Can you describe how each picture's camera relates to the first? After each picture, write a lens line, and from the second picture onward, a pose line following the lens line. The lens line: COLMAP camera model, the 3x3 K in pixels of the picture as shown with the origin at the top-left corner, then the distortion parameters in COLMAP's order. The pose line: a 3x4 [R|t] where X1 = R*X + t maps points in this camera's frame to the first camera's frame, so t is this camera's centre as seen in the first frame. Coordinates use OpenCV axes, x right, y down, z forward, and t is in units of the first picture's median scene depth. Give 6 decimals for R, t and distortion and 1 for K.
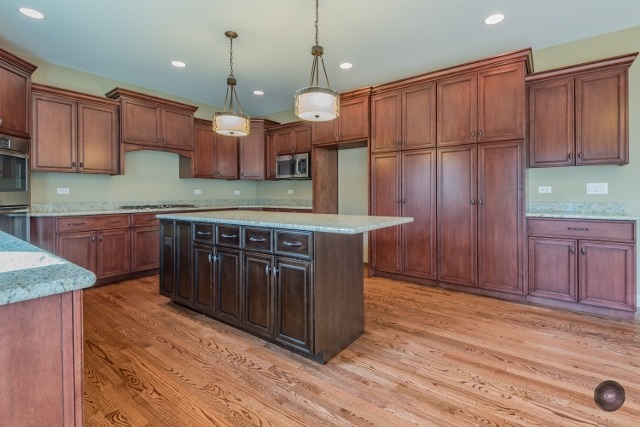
lens RADIAL K [[292.2, 0, 321.7], [0, 292.2, 193.9], [0, 0, 1]] dist [0.001112, -0.000331]
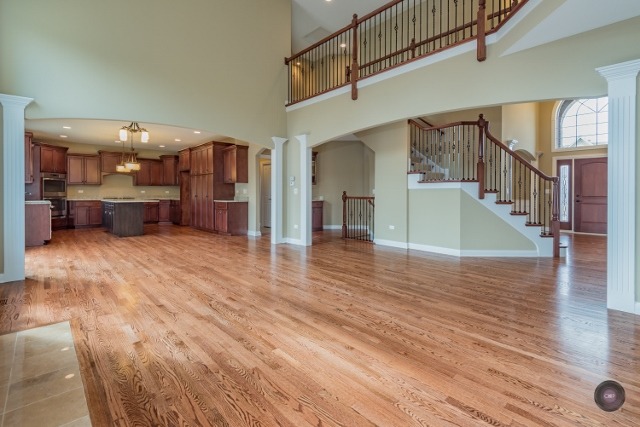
lens RADIAL K [[295.6, 0, 321.0], [0, 295.6, 196.3], [0, 0, 1]] dist [-0.011403, -0.000269]
pose [[0.984819, 0.003892, -0.173539, 1.747511], [-0.001869, 0.999928, 0.011814, -0.003938], [0.173573, -0.011310, 0.984756, -1.248393]]
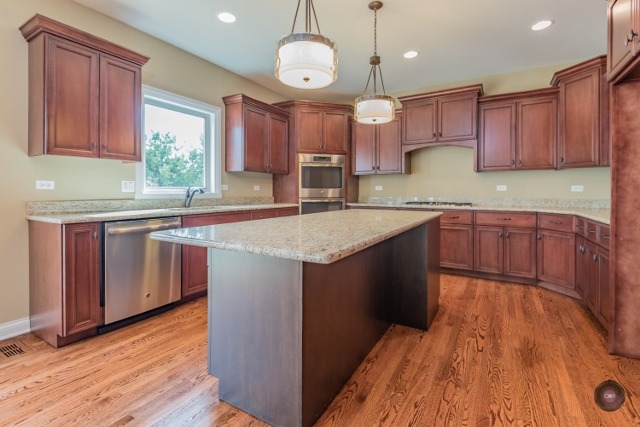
lens RADIAL K [[297.2, 0, 319.7], [0, 297.2, 190.3], [0, 0, 1]] dist [0.009015, -0.000322]
pose [[0.109483, 0.000518, -0.993988, 0.458371], [-0.002339, 0.999997, 0.000263, -0.000217], [0.993986, 0.002296, 0.109484, 0.624988]]
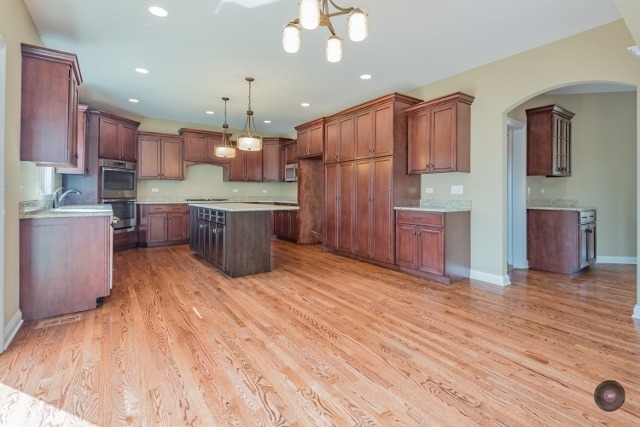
lens RADIAL K [[297.2, 0, 319.7], [0, 297.2, 190.3], [0, 0, 1]] dist [0.009015, -0.000322]
pose [[0.948898, 0.003397, -0.315565, 0.636431], [-0.005345, 0.999972, -0.005308, -0.004151], [0.315538, 0.006723, 0.948889, -0.390247]]
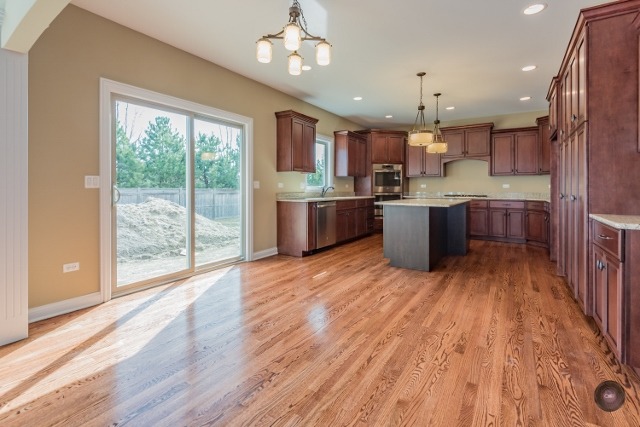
lens RADIAL K [[296.3, 0, 323.7], [0, 296.3, 184.7], [0, 0, 1]] dist [0.020760, -0.000297]
pose [[0.083247, -0.005738, -0.996512, 1.145752], [-0.001999, 0.999980, -0.005925, -0.005140], [0.996527, 0.002485, 0.083233, 0.165912]]
